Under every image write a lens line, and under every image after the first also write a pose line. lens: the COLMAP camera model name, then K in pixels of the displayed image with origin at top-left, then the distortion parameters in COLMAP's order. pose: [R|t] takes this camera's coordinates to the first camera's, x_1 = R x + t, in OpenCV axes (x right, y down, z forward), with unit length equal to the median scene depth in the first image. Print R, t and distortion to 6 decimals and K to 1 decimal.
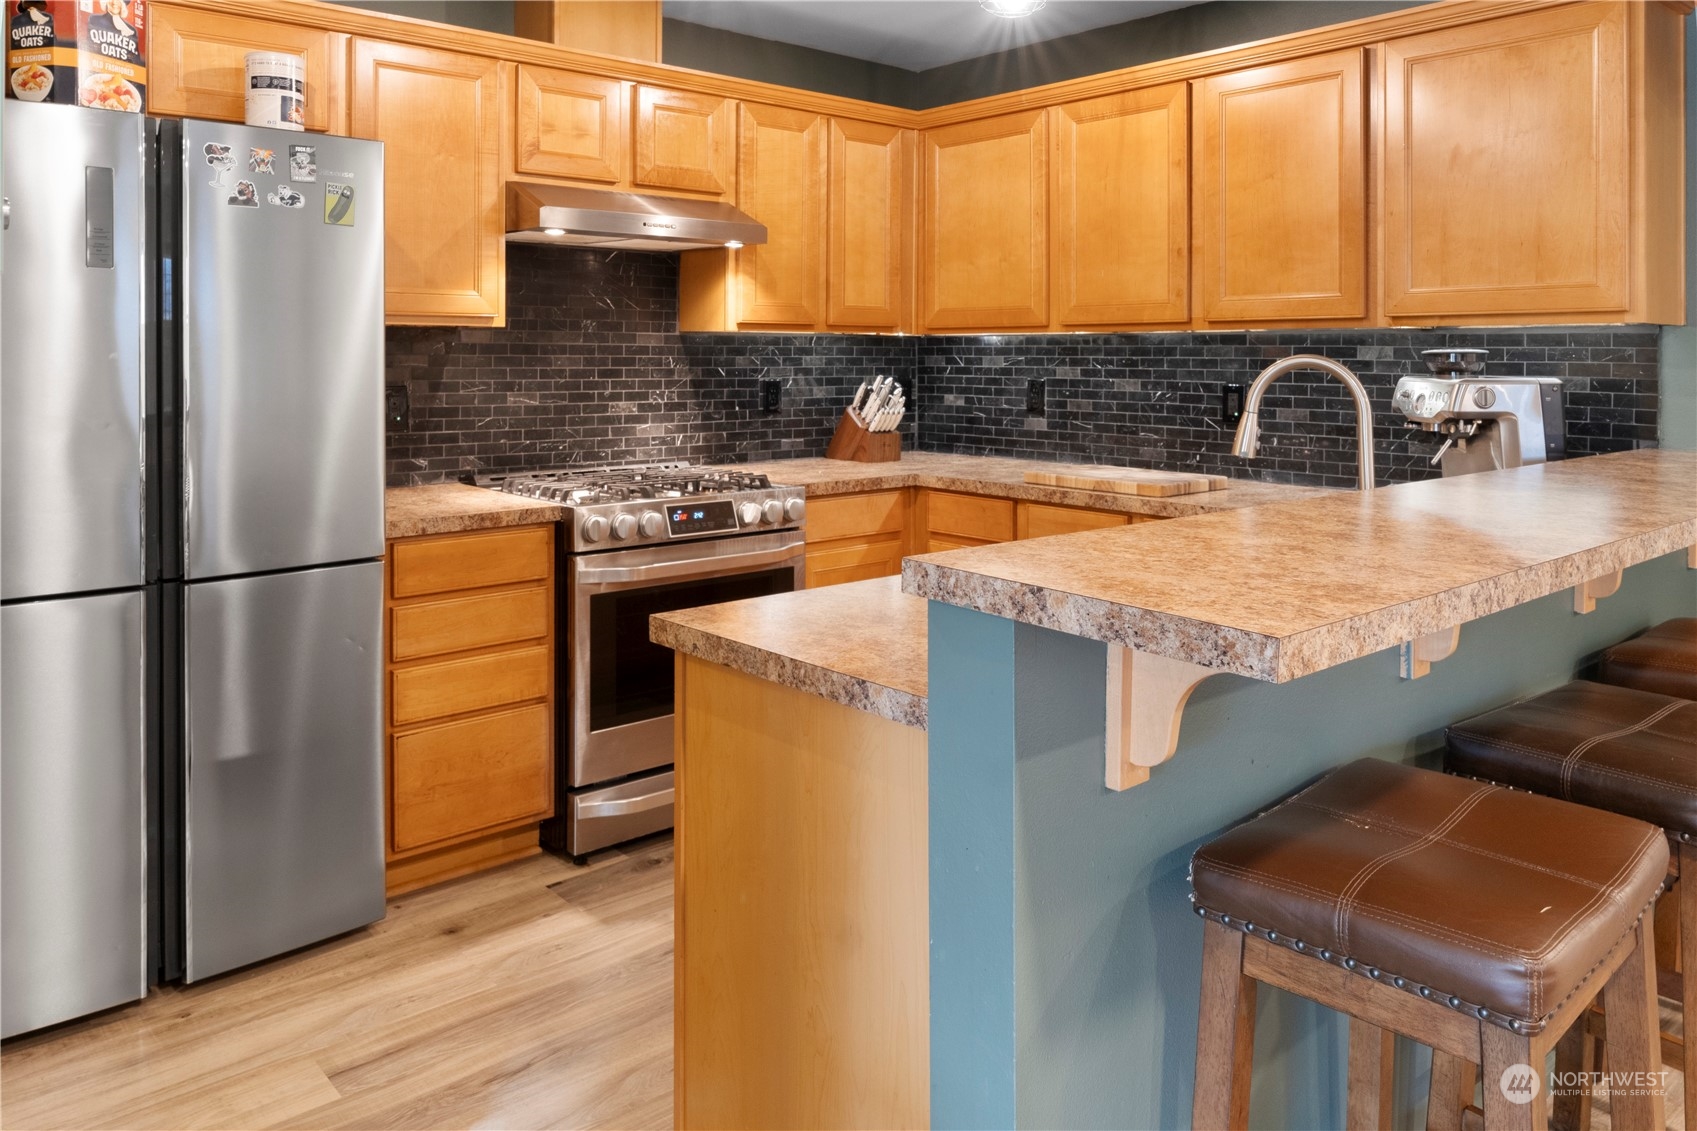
lens RADIAL K [[1208.8, 0, 829.0], [0, 1208.8, 372.7], [0, 0, 1]] dist [-0.011173, 0.009900]
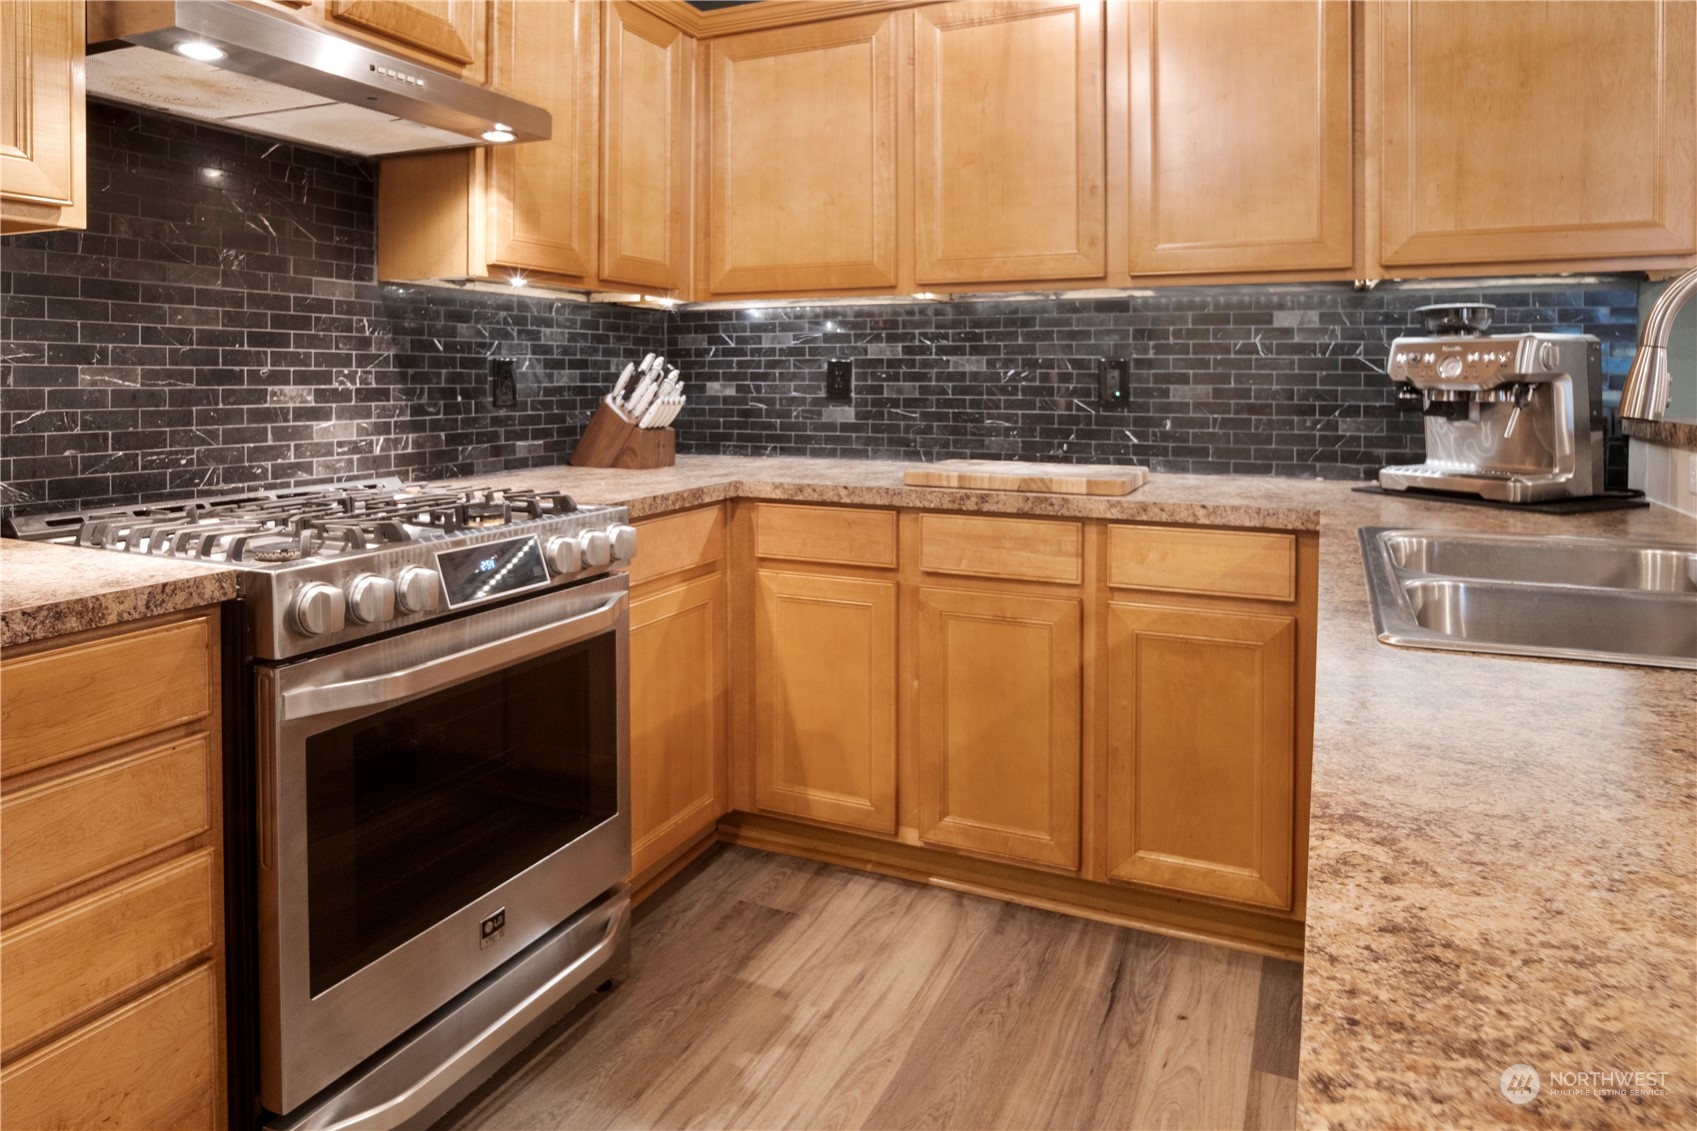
lens RADIAL K [[1047.0, 0, 843.7], [0, 1047.0, 388.6], [0, 0, 1]] dist [-0.024043, 0.009139]
pose [[0.907385, -0.006305, 0.420253, -0.139026], [0.007551, 0.999971, -0.001301, 0.028759], [-0.420233, 0.004354, 0.907406, 0.395864]]
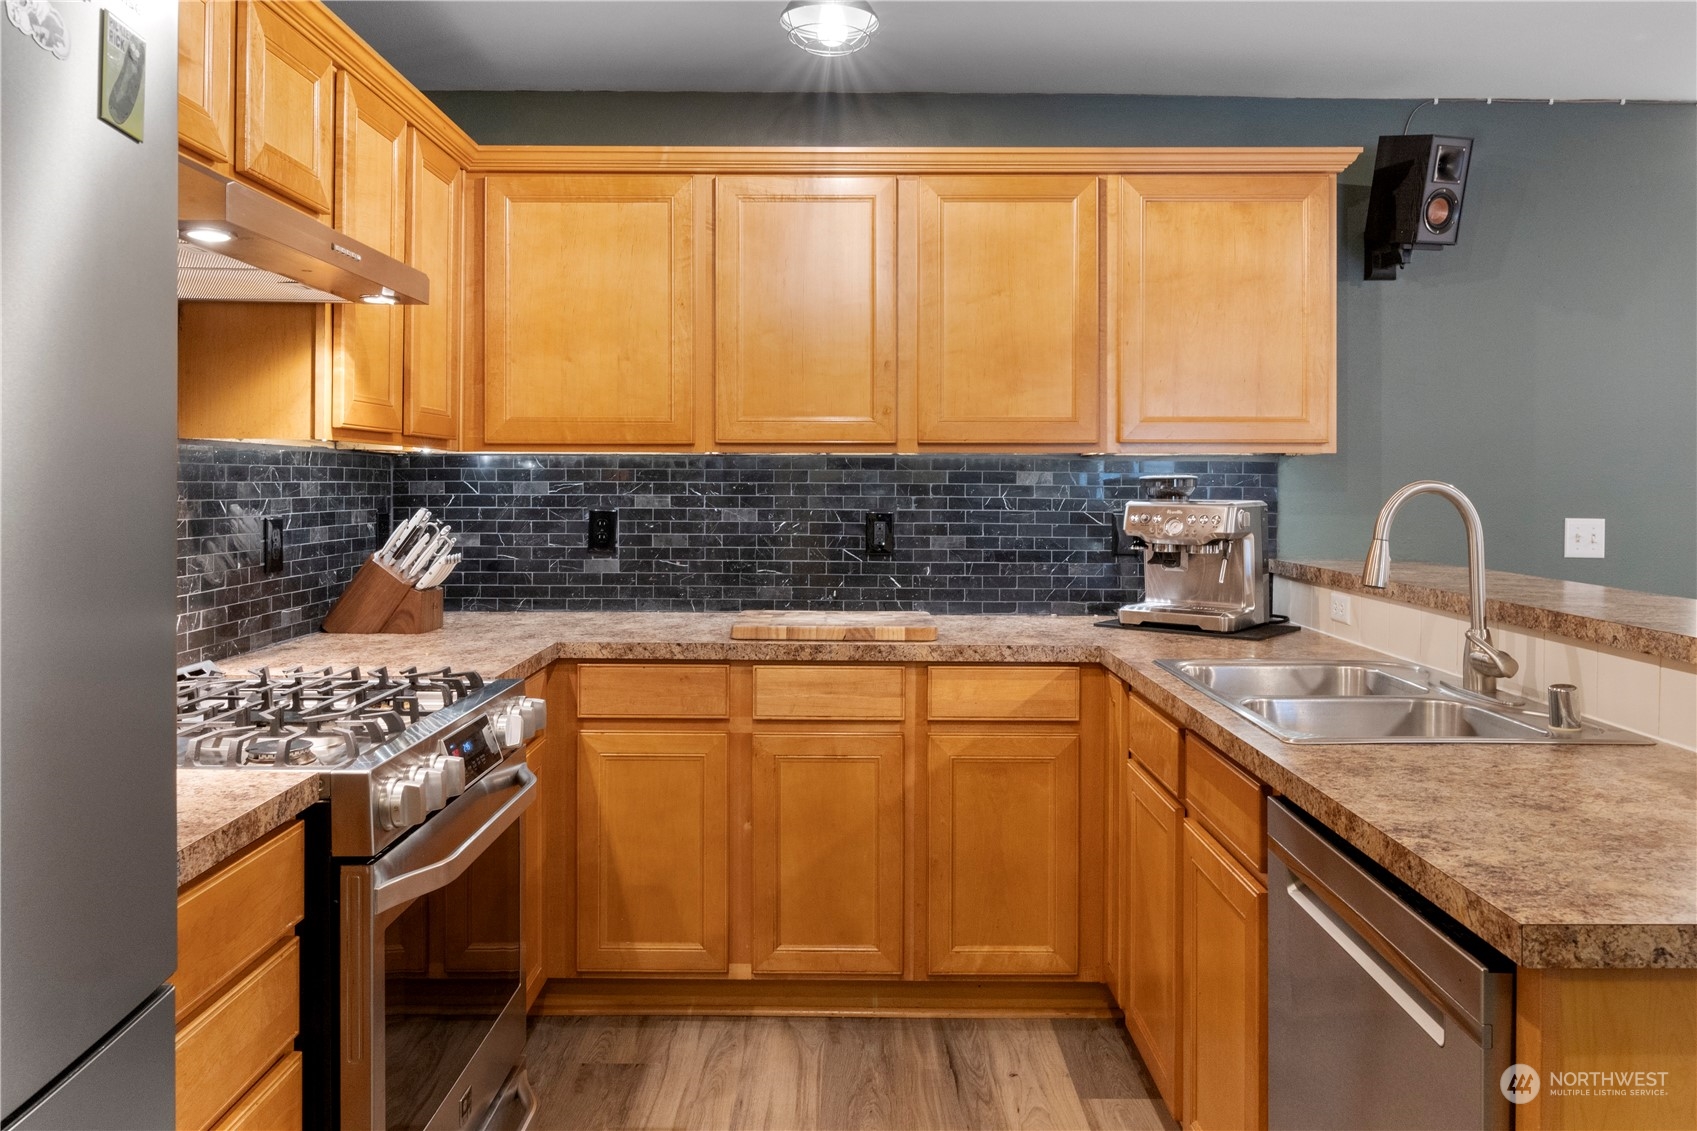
lens RADIAL K [[1208.8, 0, 832.8], [0, 1208.8, 493.5], [0, 0, 1]] dist [-0.011173, 0.009900]
pose [[0.658803, -0.007263, 0.752280, -0.370146], [0.010411, 0.999946, 0.000537, -0.004989], [-0.752243, 0.007478, 0.658843, 0.397821]]
